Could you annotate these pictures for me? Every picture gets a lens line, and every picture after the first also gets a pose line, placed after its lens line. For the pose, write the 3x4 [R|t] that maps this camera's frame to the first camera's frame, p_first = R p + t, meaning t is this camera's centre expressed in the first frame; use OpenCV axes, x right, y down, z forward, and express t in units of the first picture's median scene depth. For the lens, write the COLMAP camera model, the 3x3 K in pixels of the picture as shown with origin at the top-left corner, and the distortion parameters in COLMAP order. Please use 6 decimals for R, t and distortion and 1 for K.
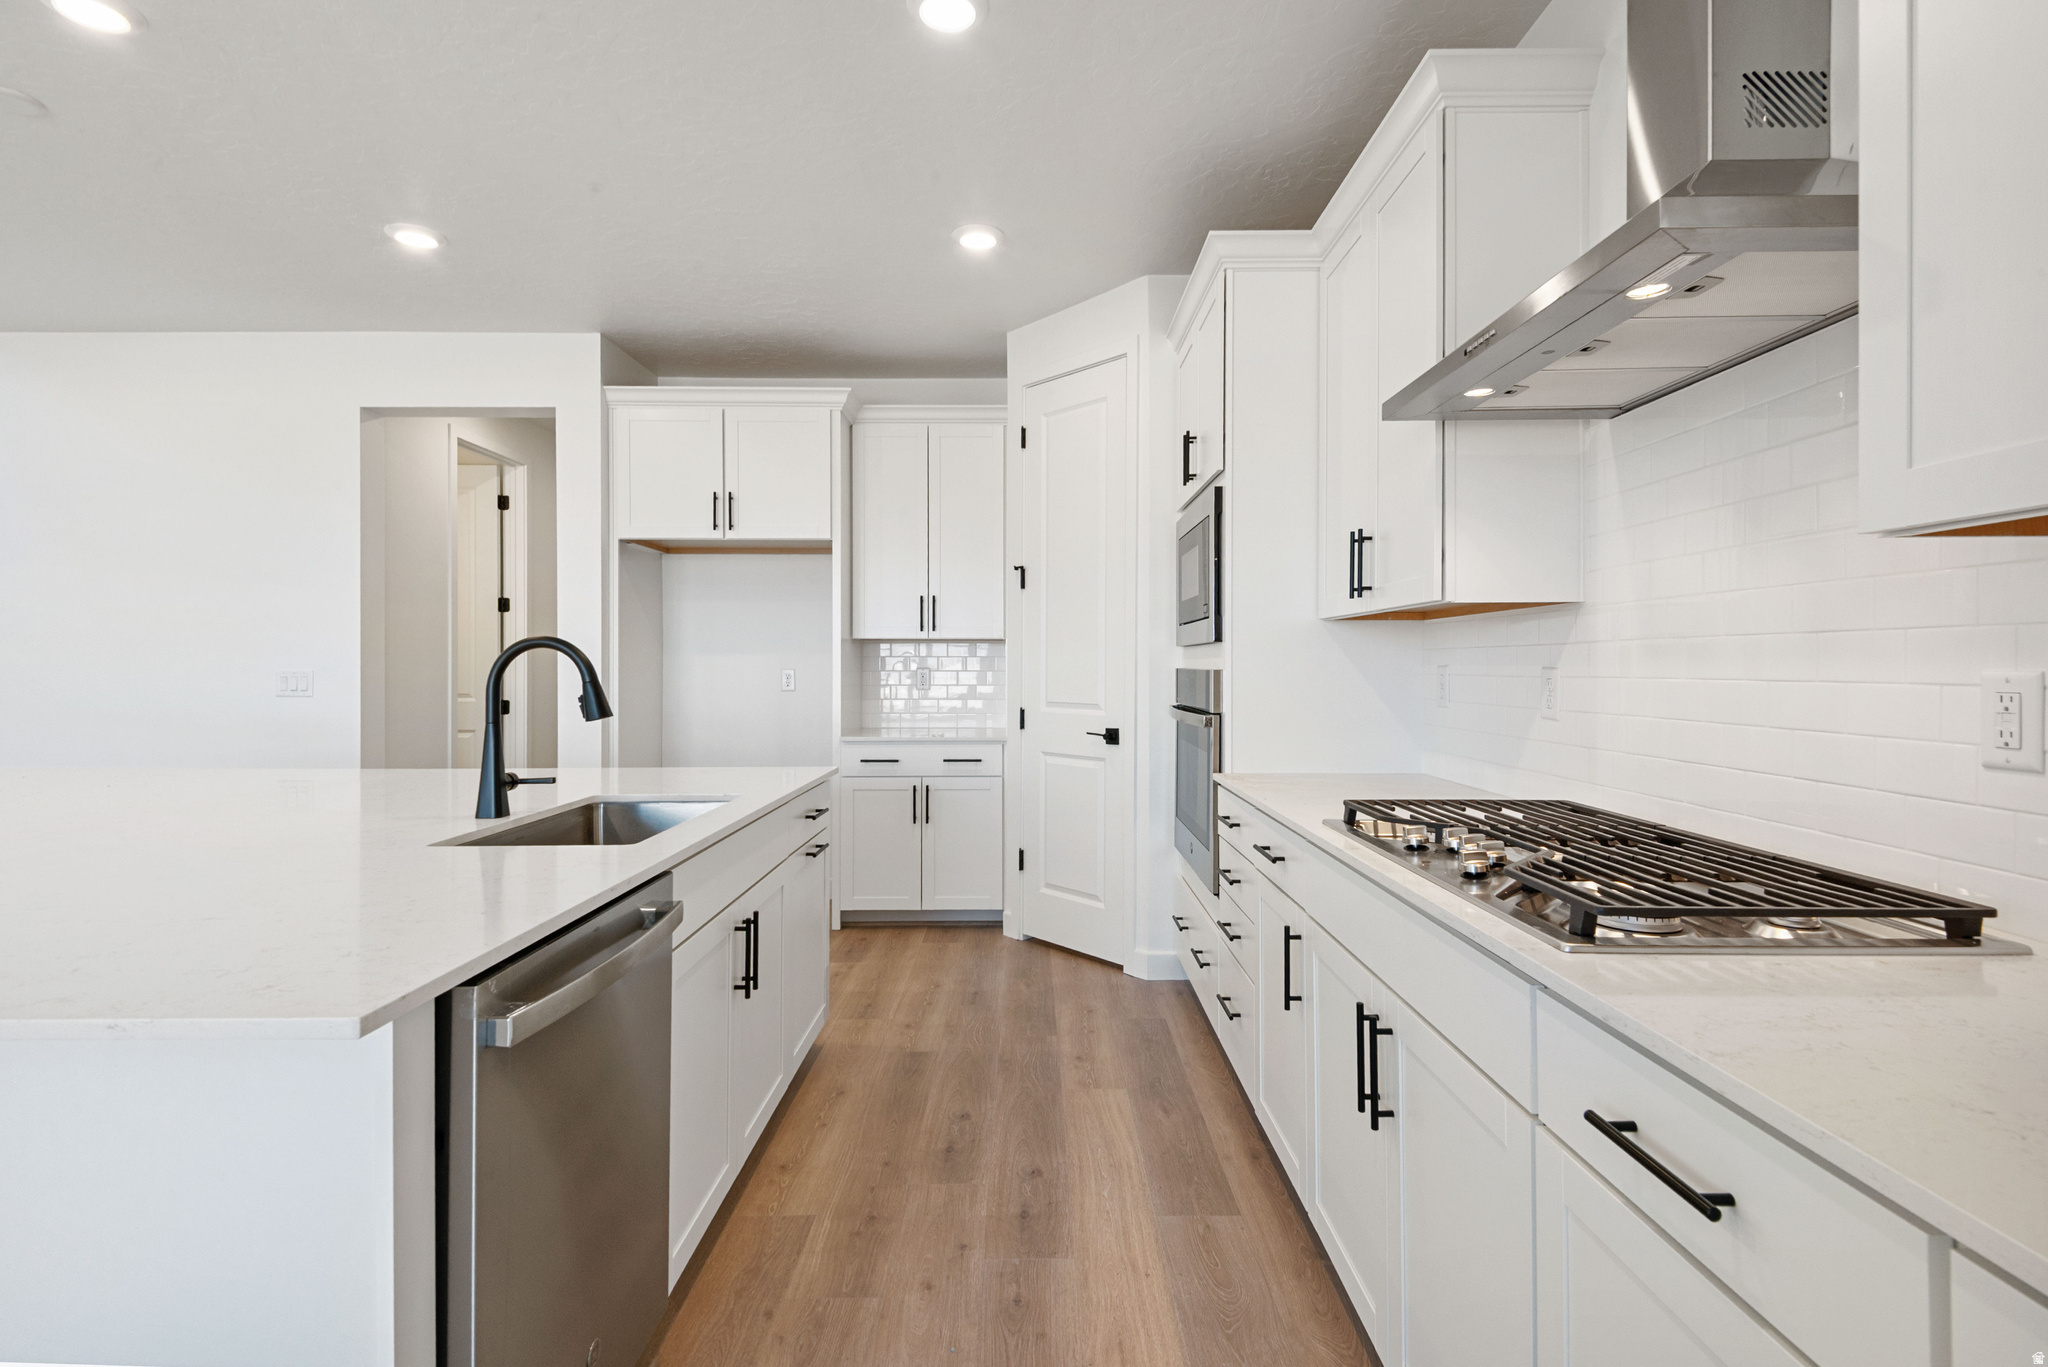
lens RADIAL K [[961.0, 0, 1025.9], [0, 961.0, 674.1], [0, 0, 1]] dist [0.013954, -0.004357]
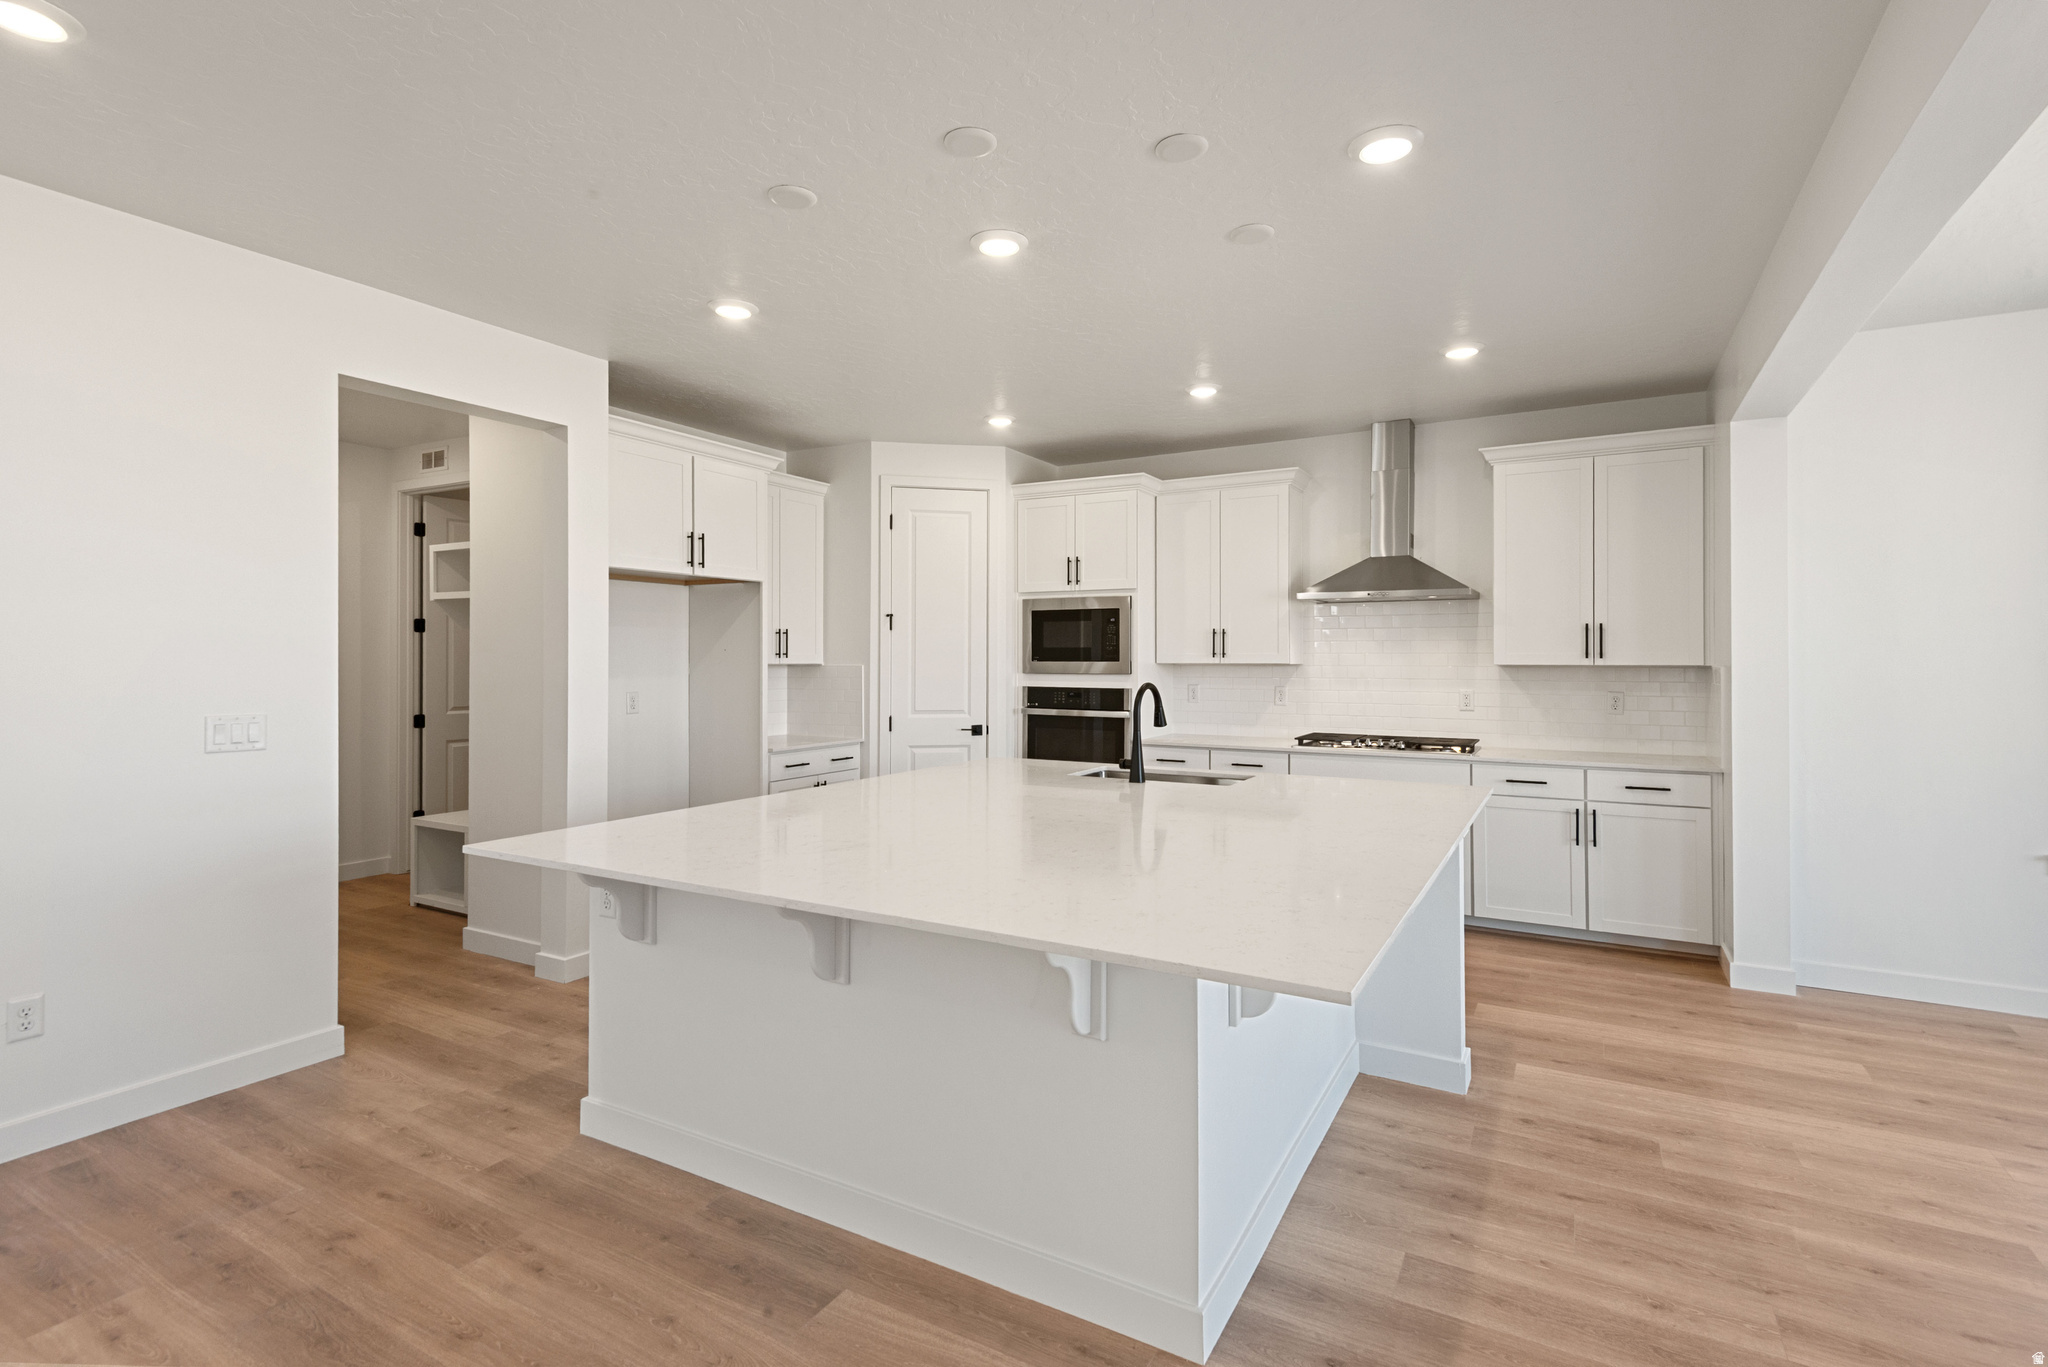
lens RADIAL K [[961.0, 0, 1024.2], [0, 961.0, 669.4], [0, 0, 1]] dist [0.013954, -0.004357]
pose [[0.500885, -0.007393, 0.865482, -1.129057], [0.007771, 0.999962, 0.004045, -0.036537], [-0.865479, 0.004700, 0.500923, 0.139499]]
